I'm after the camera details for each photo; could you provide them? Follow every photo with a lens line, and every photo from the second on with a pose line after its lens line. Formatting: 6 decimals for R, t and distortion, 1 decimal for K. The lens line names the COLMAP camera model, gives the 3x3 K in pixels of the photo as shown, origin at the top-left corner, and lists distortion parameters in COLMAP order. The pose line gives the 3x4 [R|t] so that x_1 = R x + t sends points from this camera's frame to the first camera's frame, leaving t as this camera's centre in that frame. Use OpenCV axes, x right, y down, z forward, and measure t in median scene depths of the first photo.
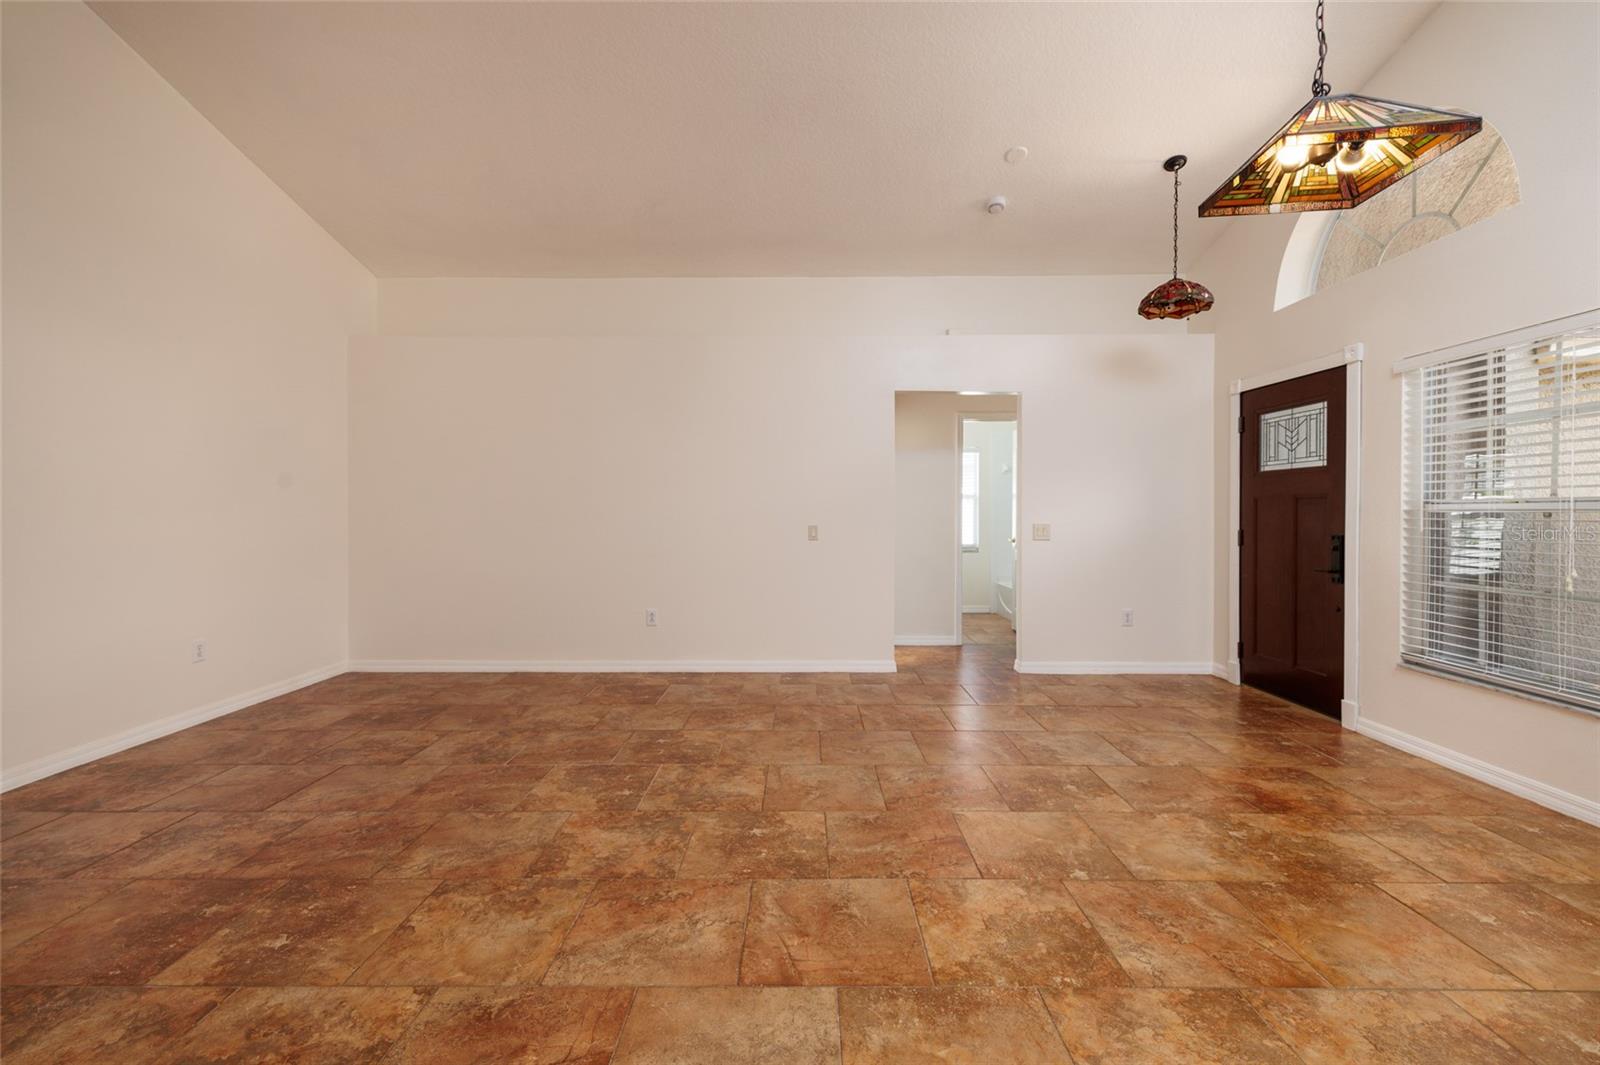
lens RADIAL K [[670.9, 0, 798.7], [0, 670.9, 524.3], [0, 0, 1]] dist [0.000786, 0.000024]
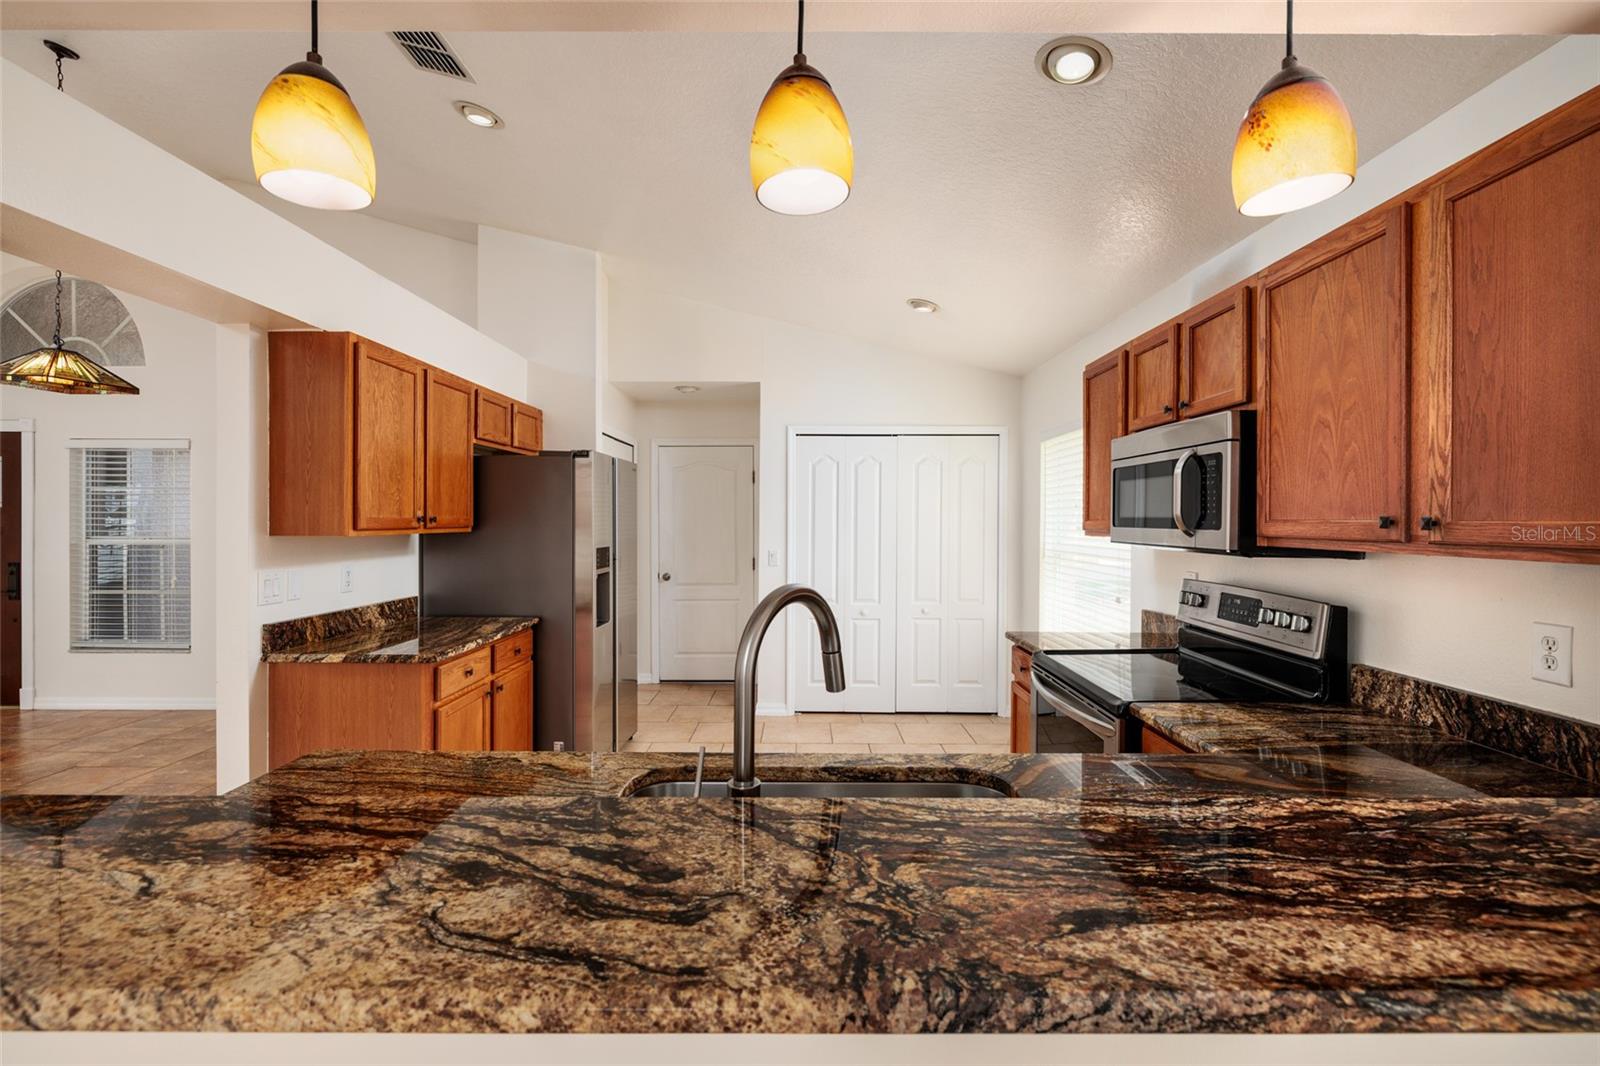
lens RADIAL K [[711.4, 0, 801.8], [0, 711.4, 521.9], [0, 0, 1]] dist [0.002478, 0.000606]
pose [[-0.009293, -0.000700, 0.999957, -0.922177], [0.011642, 0.999932, 0.000808, -0.071458], [-0.999889, 0.011649, -0.009284, -0.793817]]
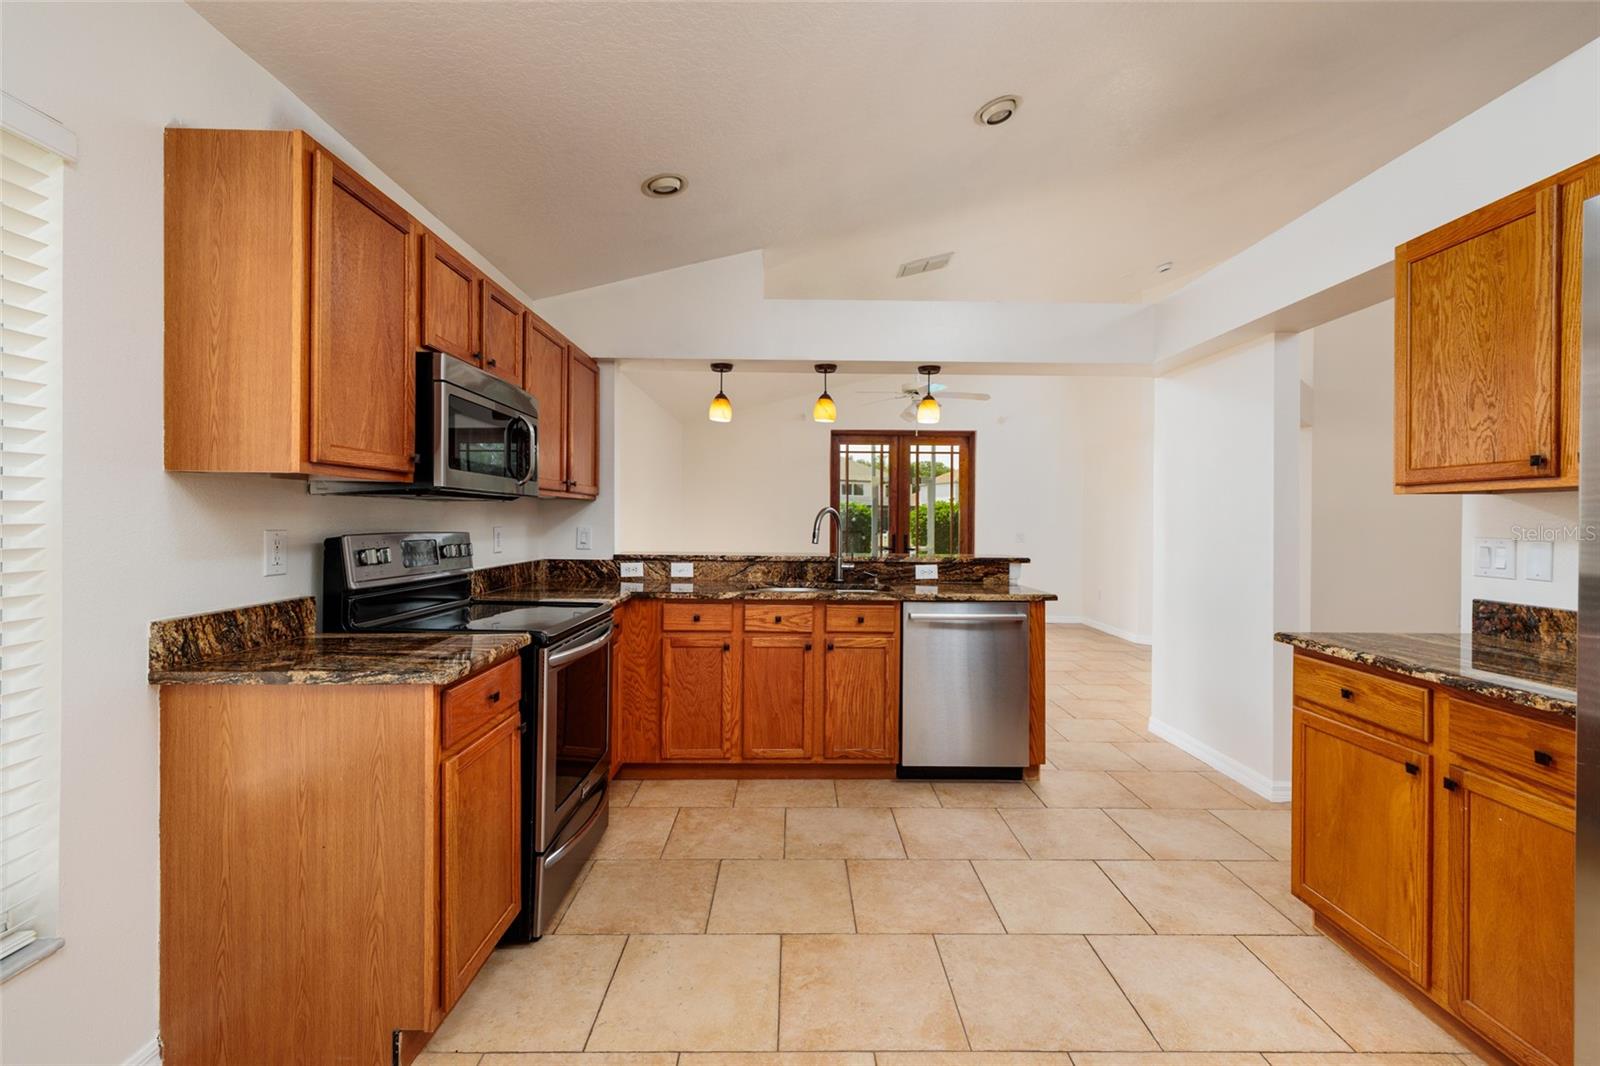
lens RADIAL K [[698.3, 0, 795.5], [0, 698.3, 521.2], [0, 0, 1]] dist [0.003757, -0.000361]
pose [[0.015916, 0.004239, -0.999864, 1.095598], [-0.025626, 0.999664, 0.003830, -0.004812], [0.999545, 0.025562, 0.016020, -0.885254]]
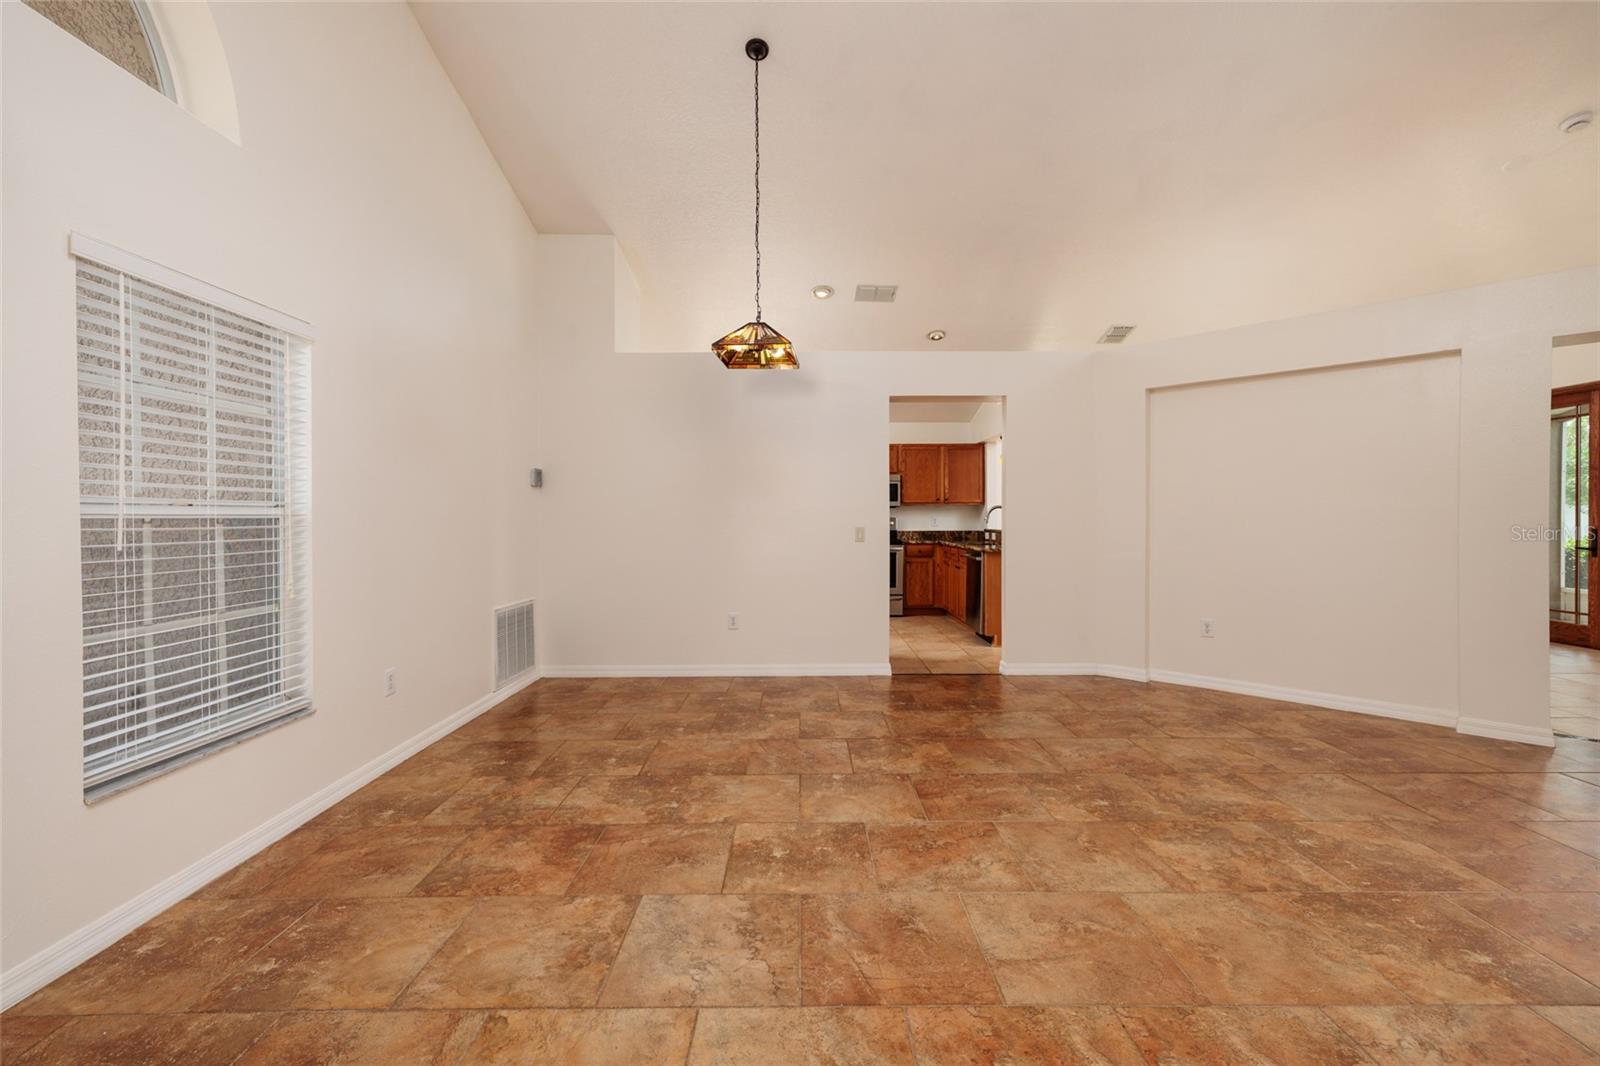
lens RADIAL K [[687.5, 0, 803.8], [0, 687.5, 521.0], [0, 0, 1]] dist [0.001937, -0.000481]
pose [[-0.999835, 0.004756, -0.017513, 0.481956], [0.004355, 0.999729, 0.022866, -0.037174], [0.017617, 0.022785, -0.999585, 2.271211]]
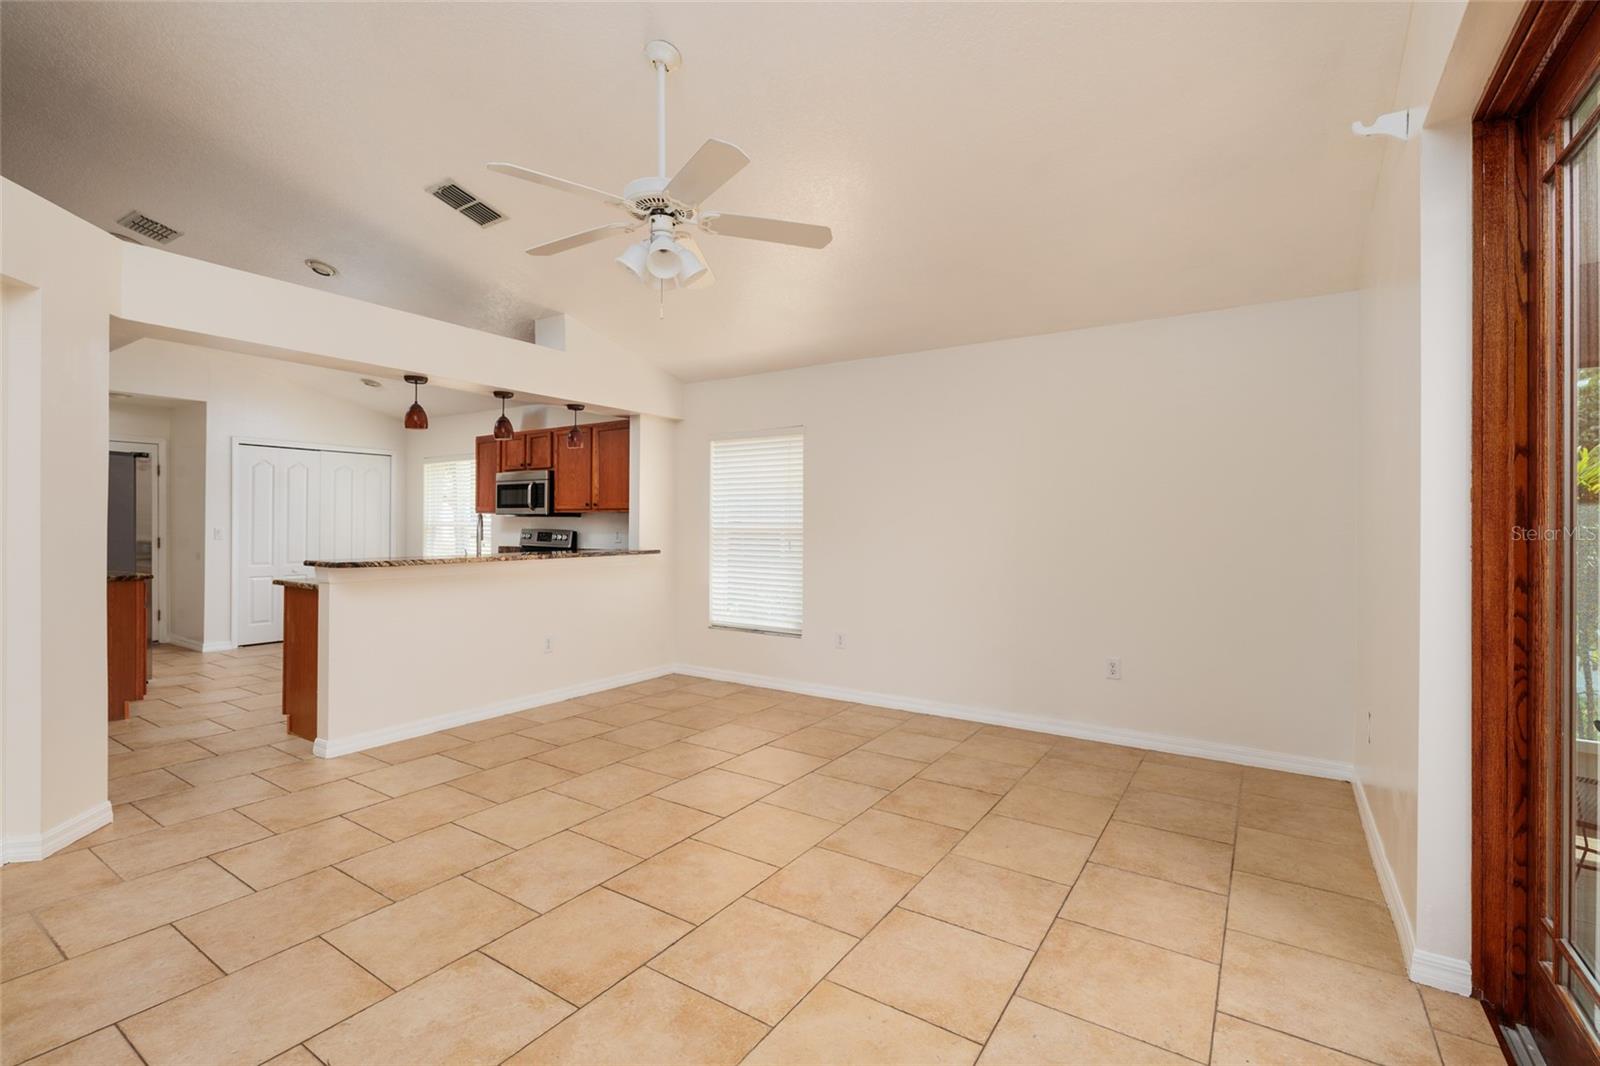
lens RADIAL K [[723.0, 0, 799.4], [0, 723.0, 525.2], [0, 0, 1]] dist [-0.007211, 0.000723]
pose [[-0.837690, -0.002520, 0.546140, -2.370377], [0.005513, 0.999899, 0.013071, -0.020007], [-0.546118, 0.013961, -0.837592, 0.455830]]
